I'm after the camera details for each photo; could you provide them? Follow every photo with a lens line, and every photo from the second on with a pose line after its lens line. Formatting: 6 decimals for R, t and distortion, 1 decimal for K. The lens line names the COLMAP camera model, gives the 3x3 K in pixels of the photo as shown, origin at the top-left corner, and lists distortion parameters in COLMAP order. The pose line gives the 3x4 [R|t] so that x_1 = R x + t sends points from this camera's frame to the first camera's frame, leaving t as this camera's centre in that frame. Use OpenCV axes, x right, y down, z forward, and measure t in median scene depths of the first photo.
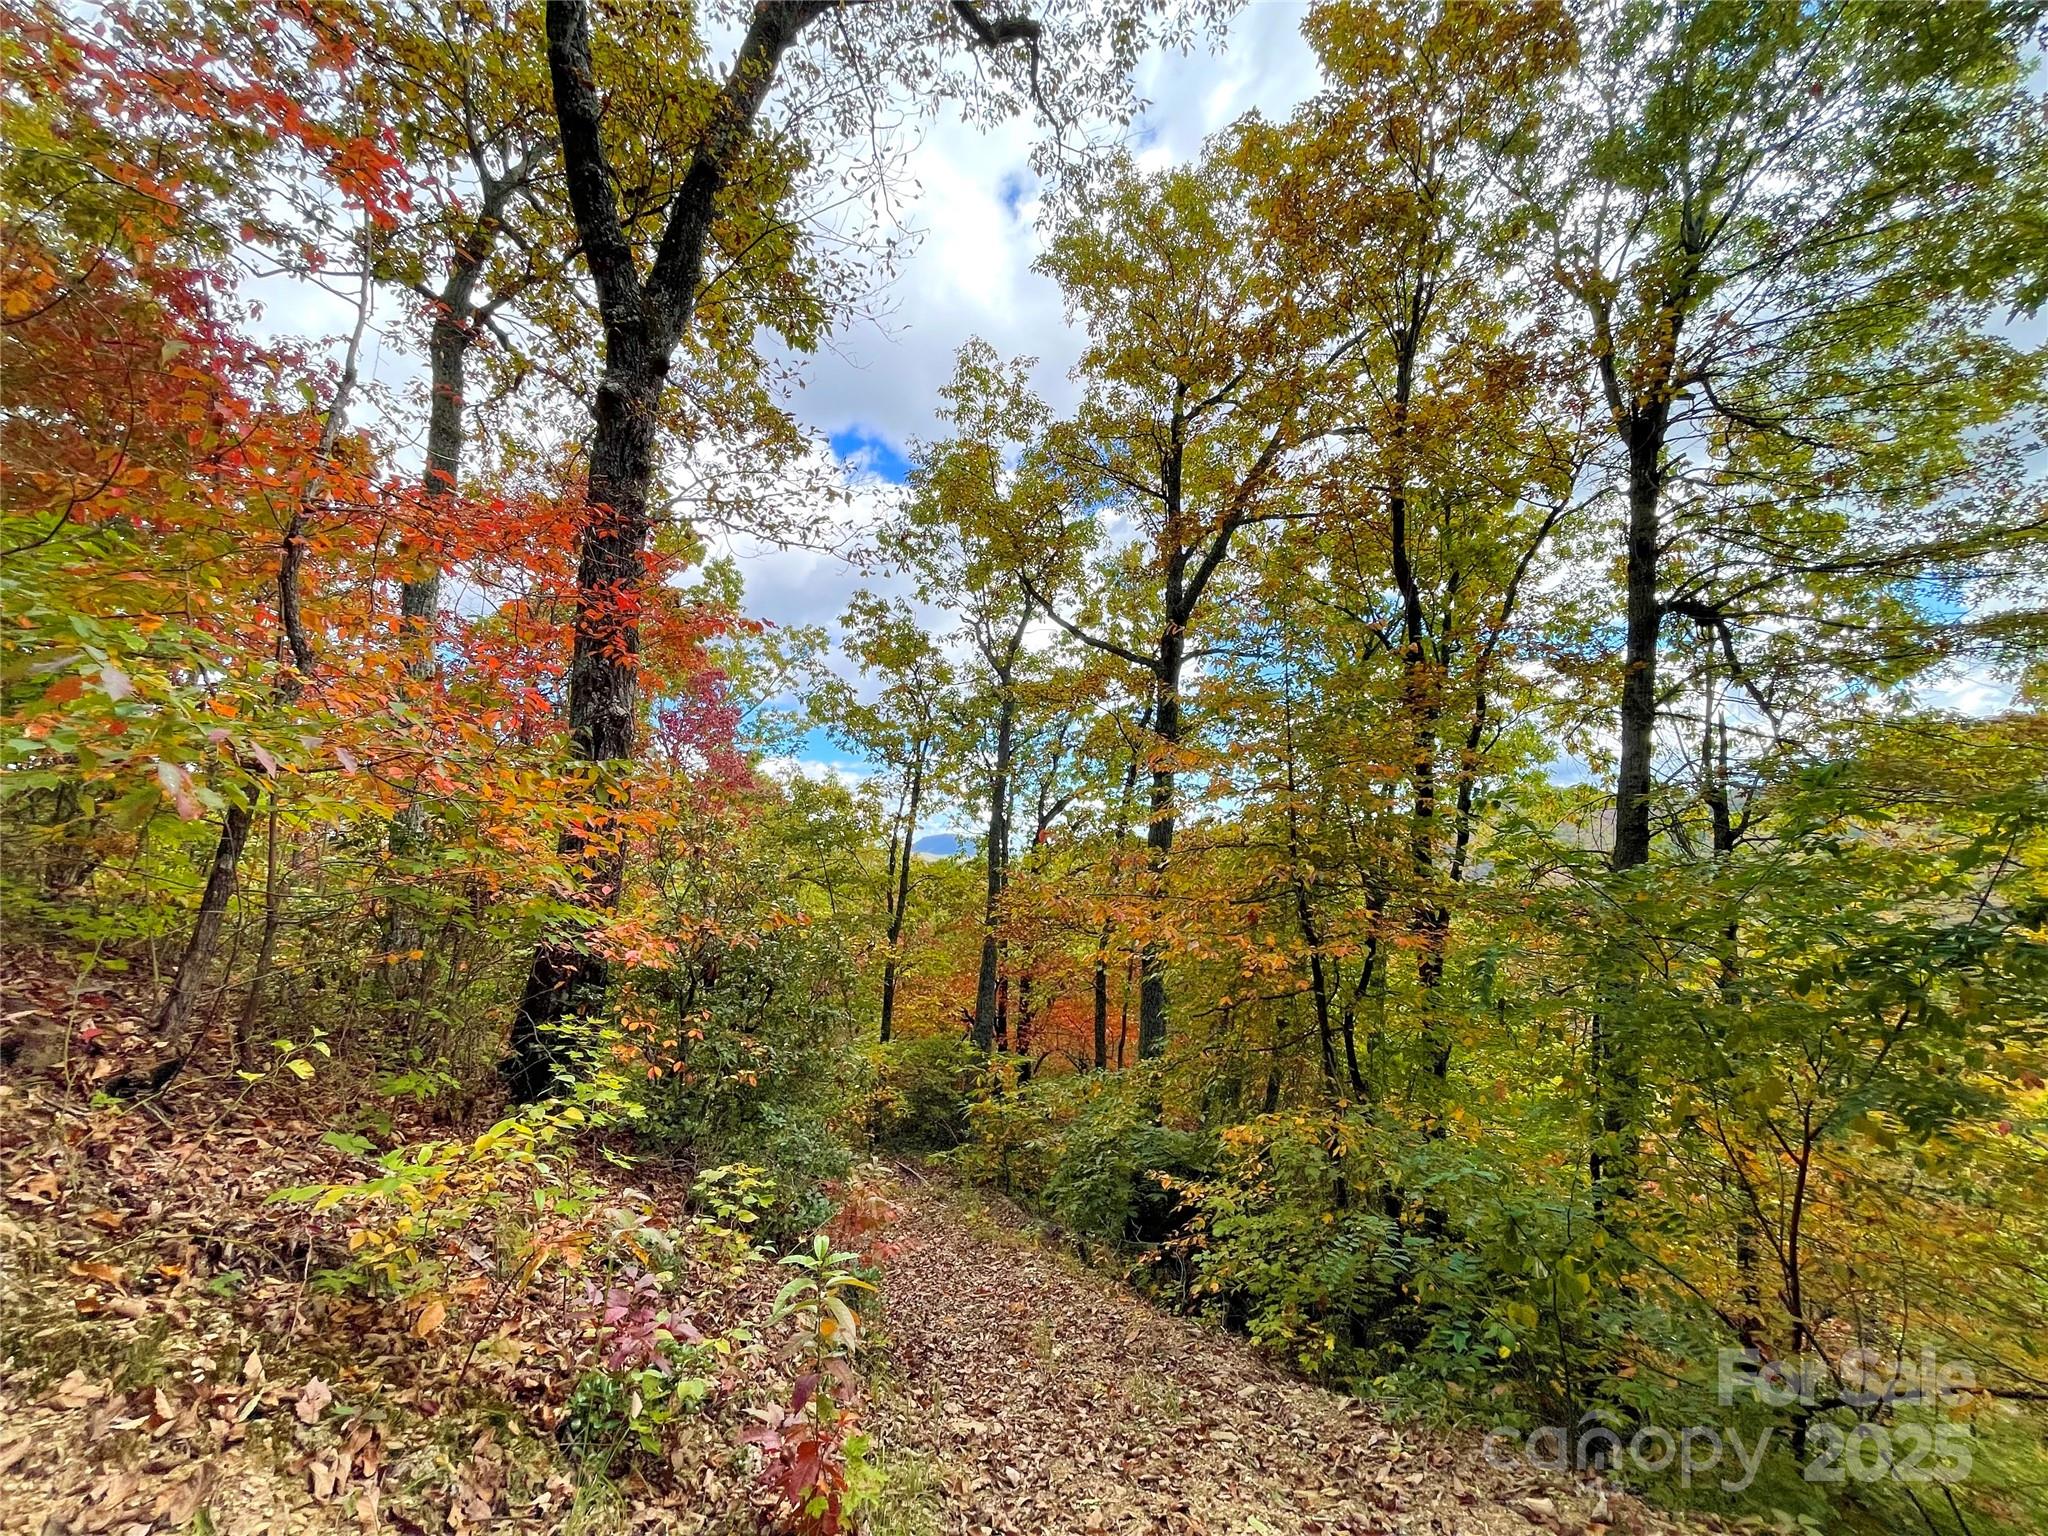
lens RADIAL K [[824.5, 0, 1018.1], [0, 824.5, 781.4], [0, 0, 1]] dist [-0.021619, 0.008328]
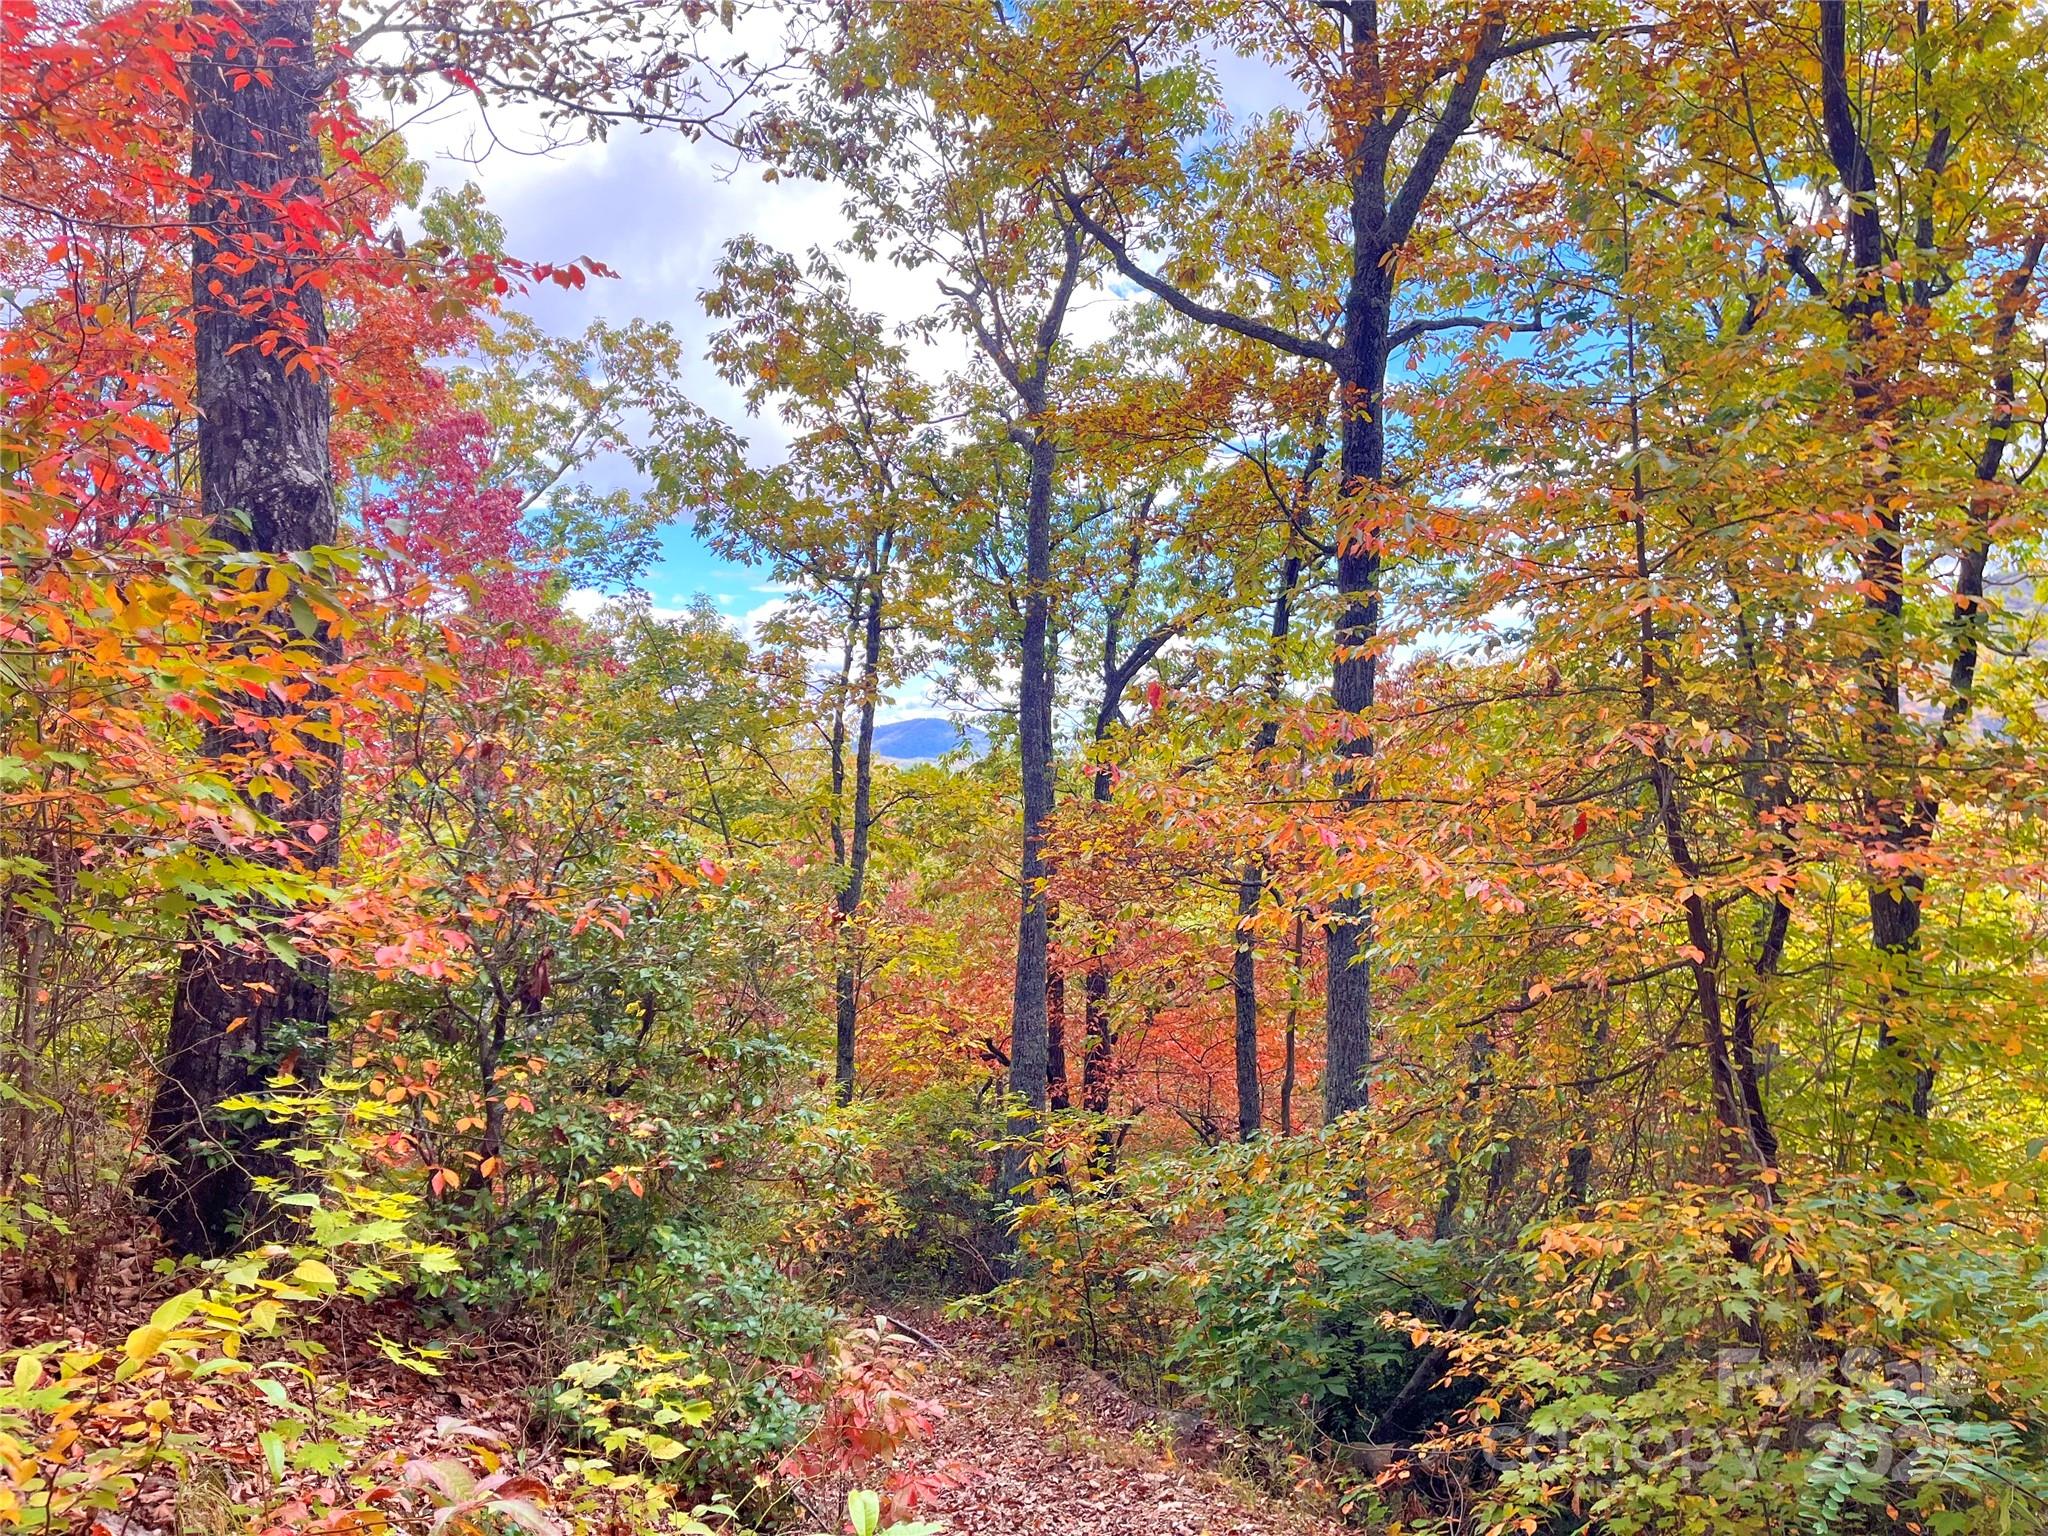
lens RADIAL K [[1543.6, 0, 1052.6], [0, 1543.6, 776.2], [0, 0, 1]] dist [0.050551, -0.083507]
pose [[0.998845, -0.047969, -0.002754, -0.013476], [0.047993, 0.993307, 0.105064, 0.005566], [-0.002304, -0.105074, 0.994462, 0.016745]]
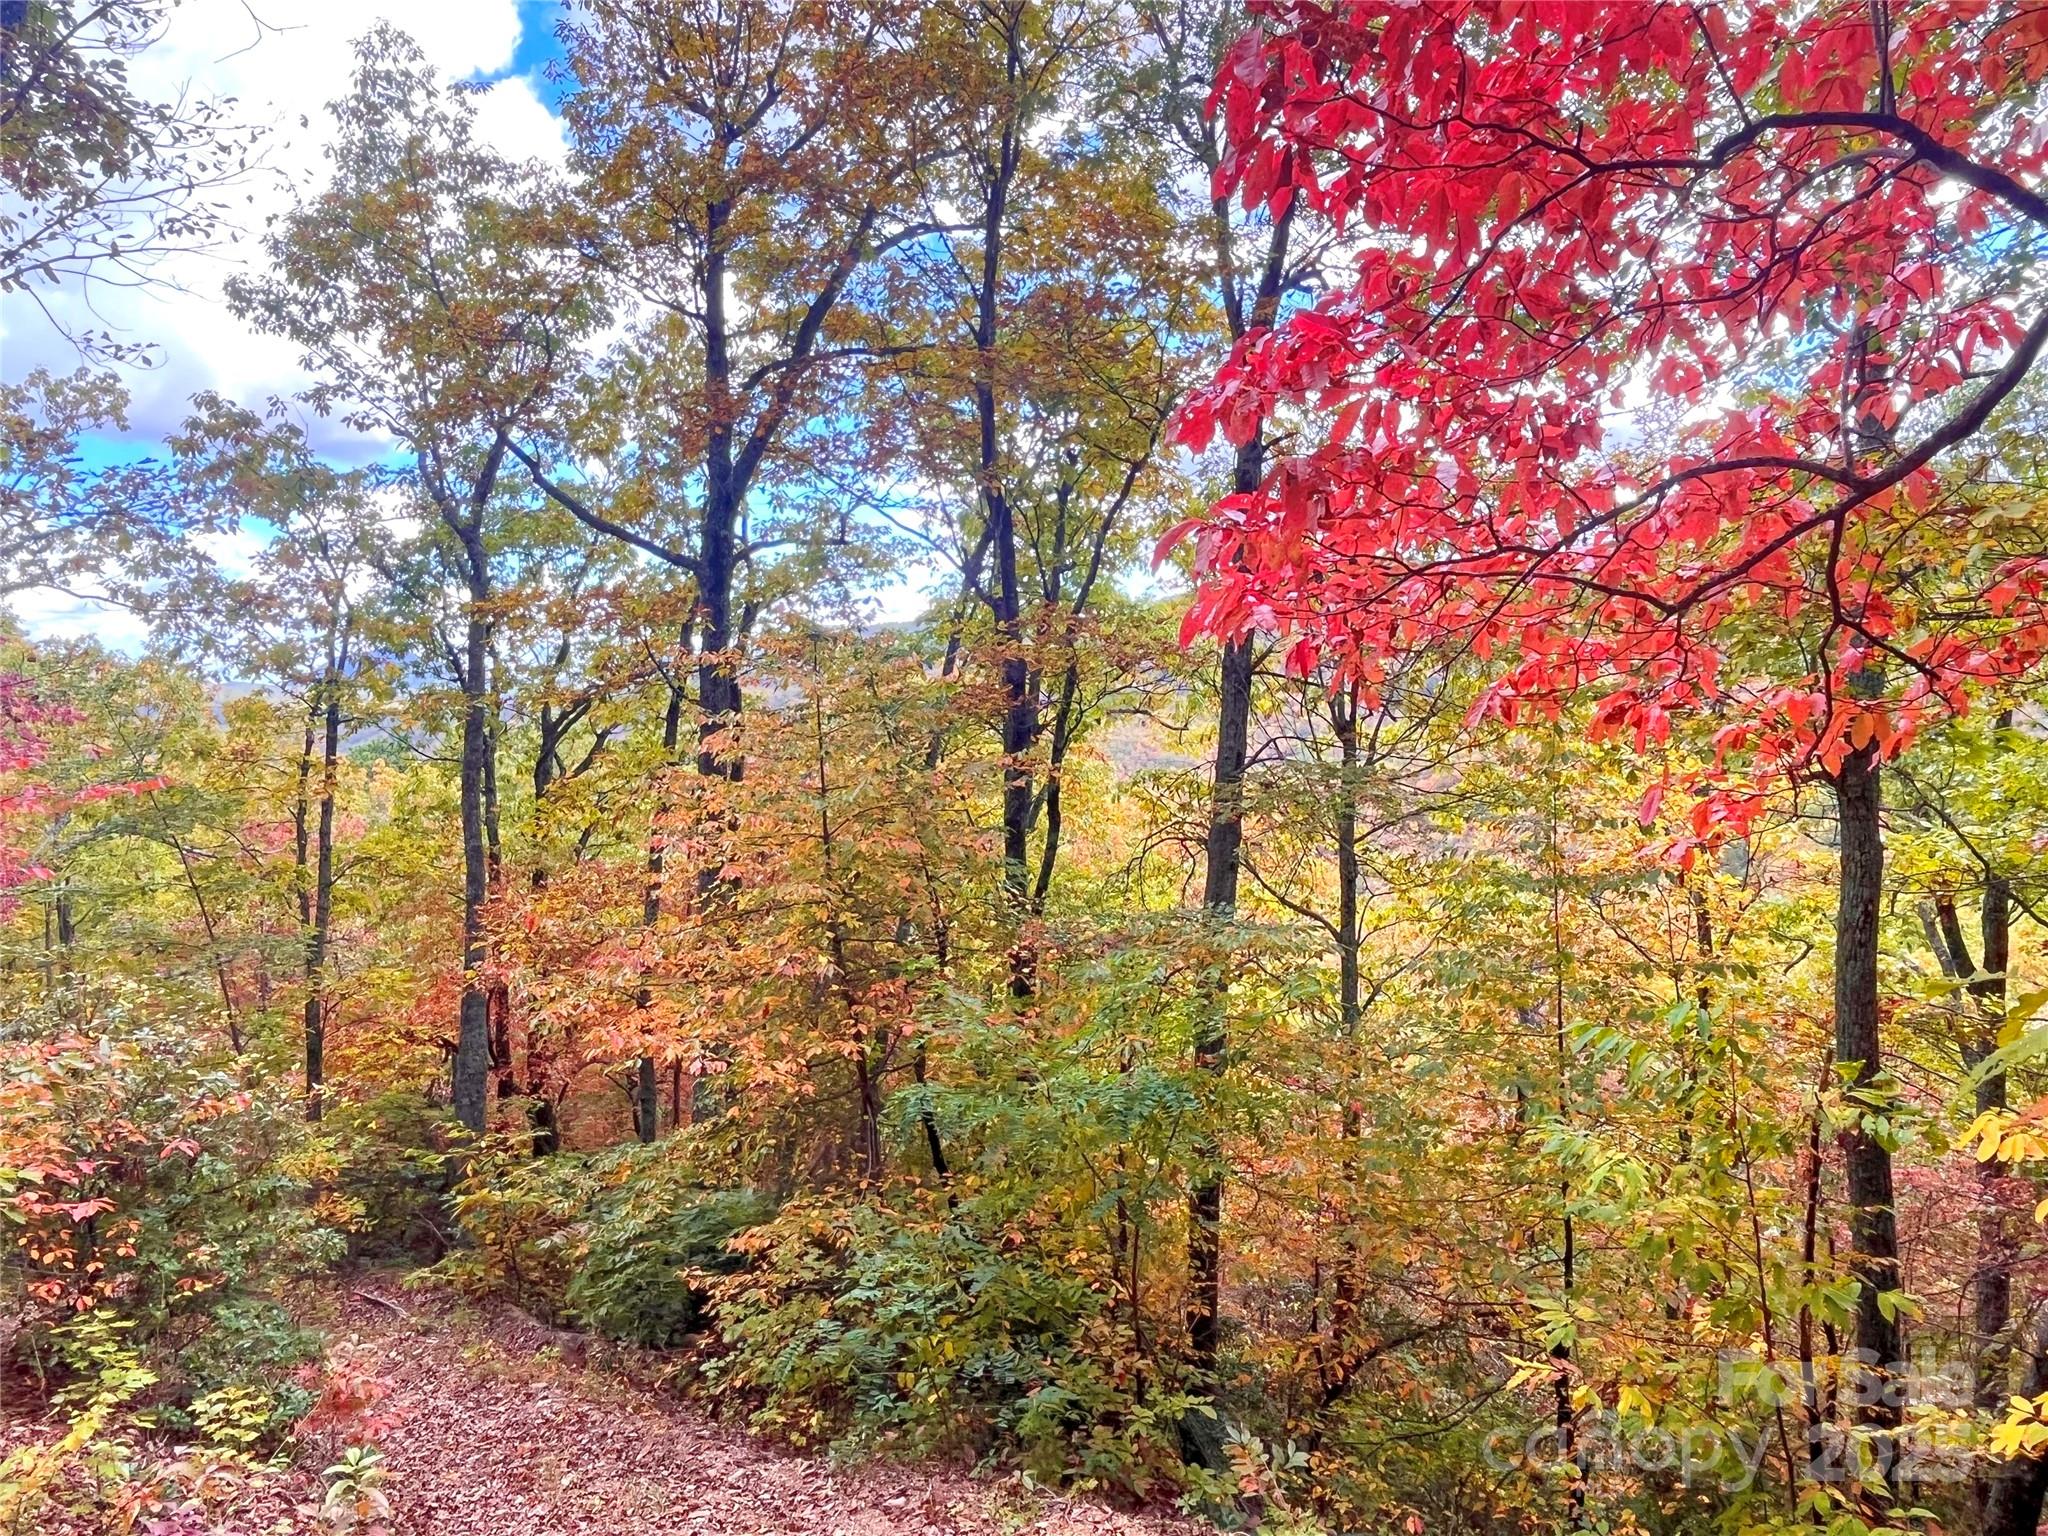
lens RADIAL K [[1363.5, 0, 1027.3], [0, 1363.5, 770.7], [0, 0, 1]] dist [-0.000477, -0.020245]
pose [[0.936612, -0.058628, 0.345429, 0.013936], [0.004086, 0.987662, 0.156550, -0.122371], [-0.350345, -0.145215, 0.925295, -0.178092]]
